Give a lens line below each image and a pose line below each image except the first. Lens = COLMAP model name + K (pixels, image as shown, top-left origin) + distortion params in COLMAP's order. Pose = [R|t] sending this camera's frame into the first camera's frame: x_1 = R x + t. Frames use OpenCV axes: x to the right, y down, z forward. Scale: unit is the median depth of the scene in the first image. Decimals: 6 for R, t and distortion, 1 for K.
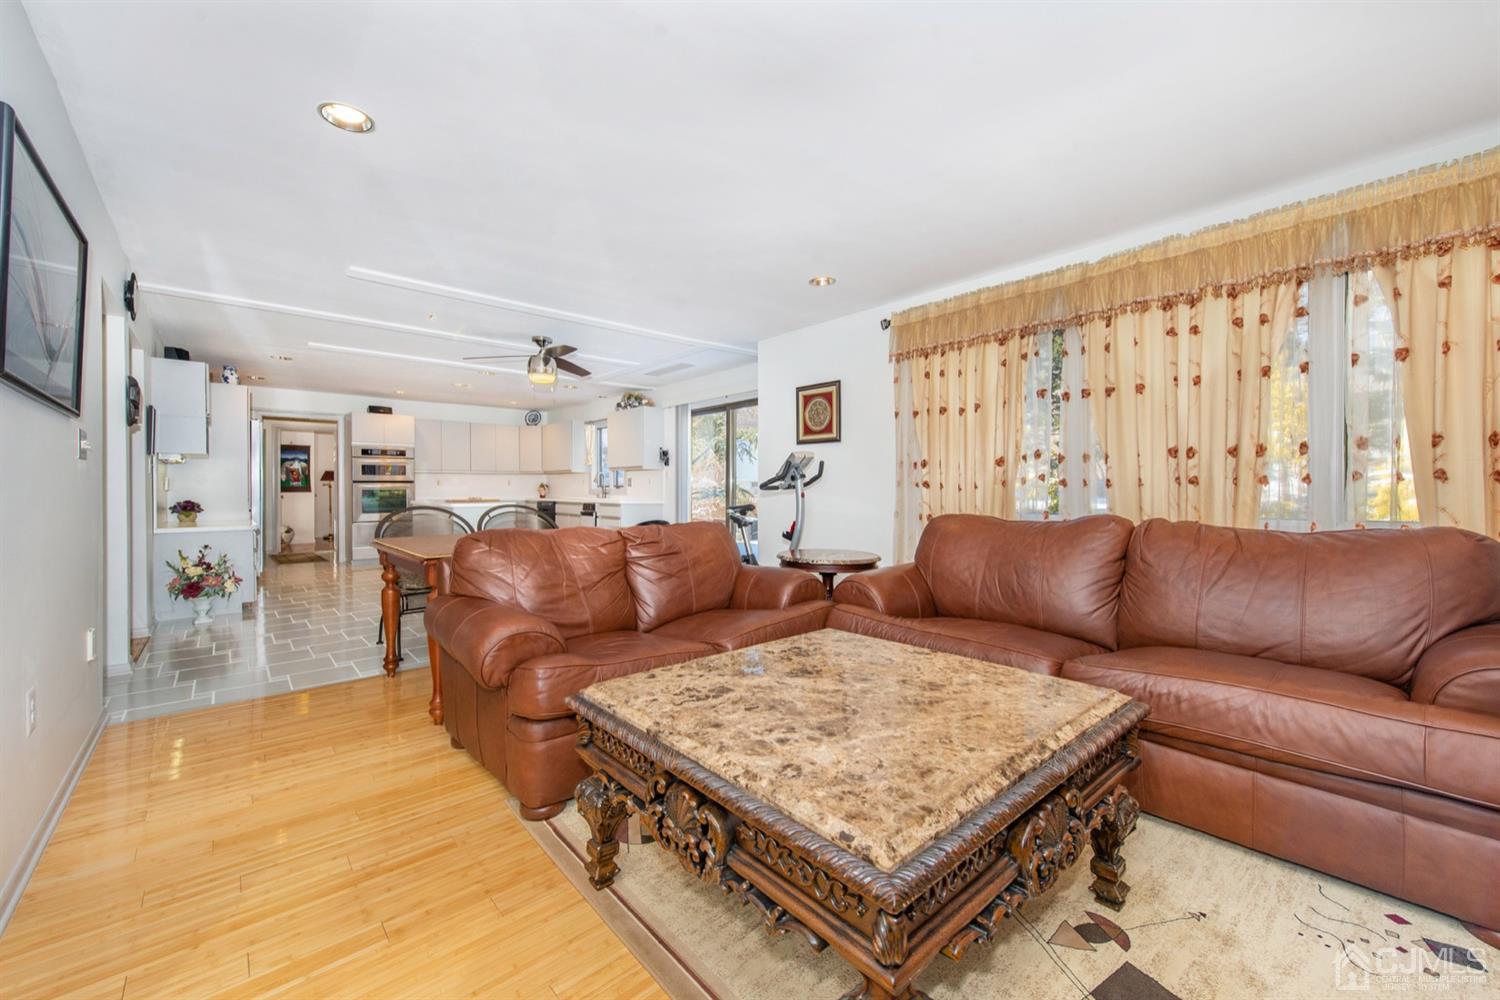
lens RADIAL K [[579.2, 0, 752.6], [0, 579.2, 490.6], [0, 0, 1]] dist [0.001047, -0.000001]
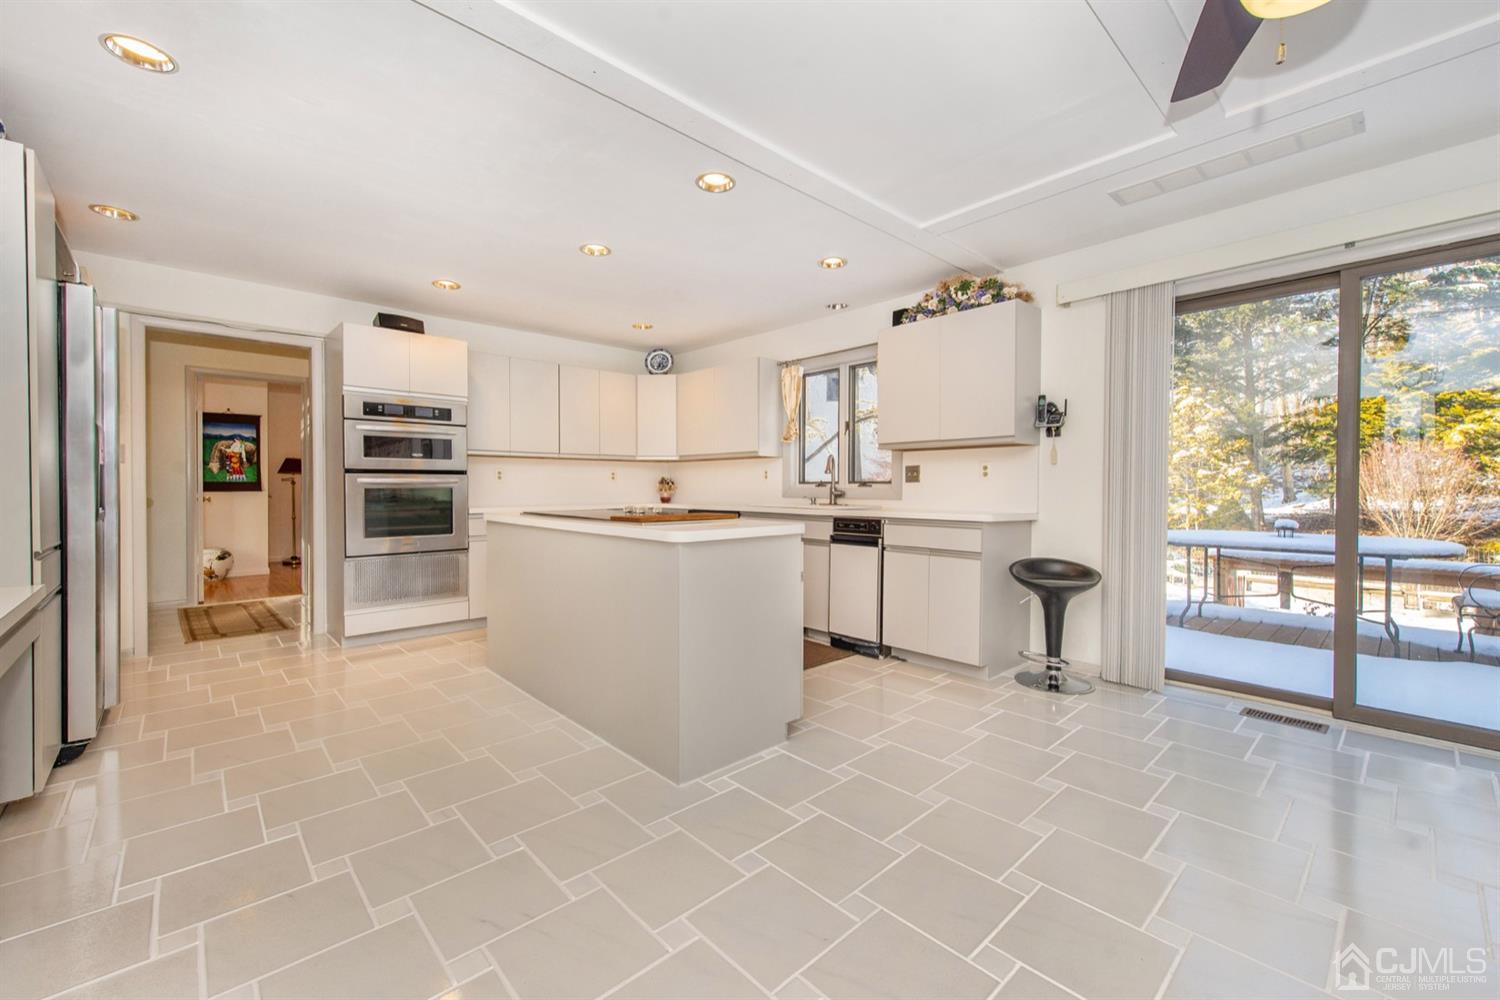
lens RADIAL K [[598.3, 0, 746.7], [0, 598.3, 491.6], [0, 0, 1]] dist [0.009623, 0.000099]
pose [[0.999848, 0.001396, 0.017398, -0.346801], [-0.001483, 0.999986, 0.005027, -0.001589], [-0.017391, -0.005052, 0.999836, 0.471451]]
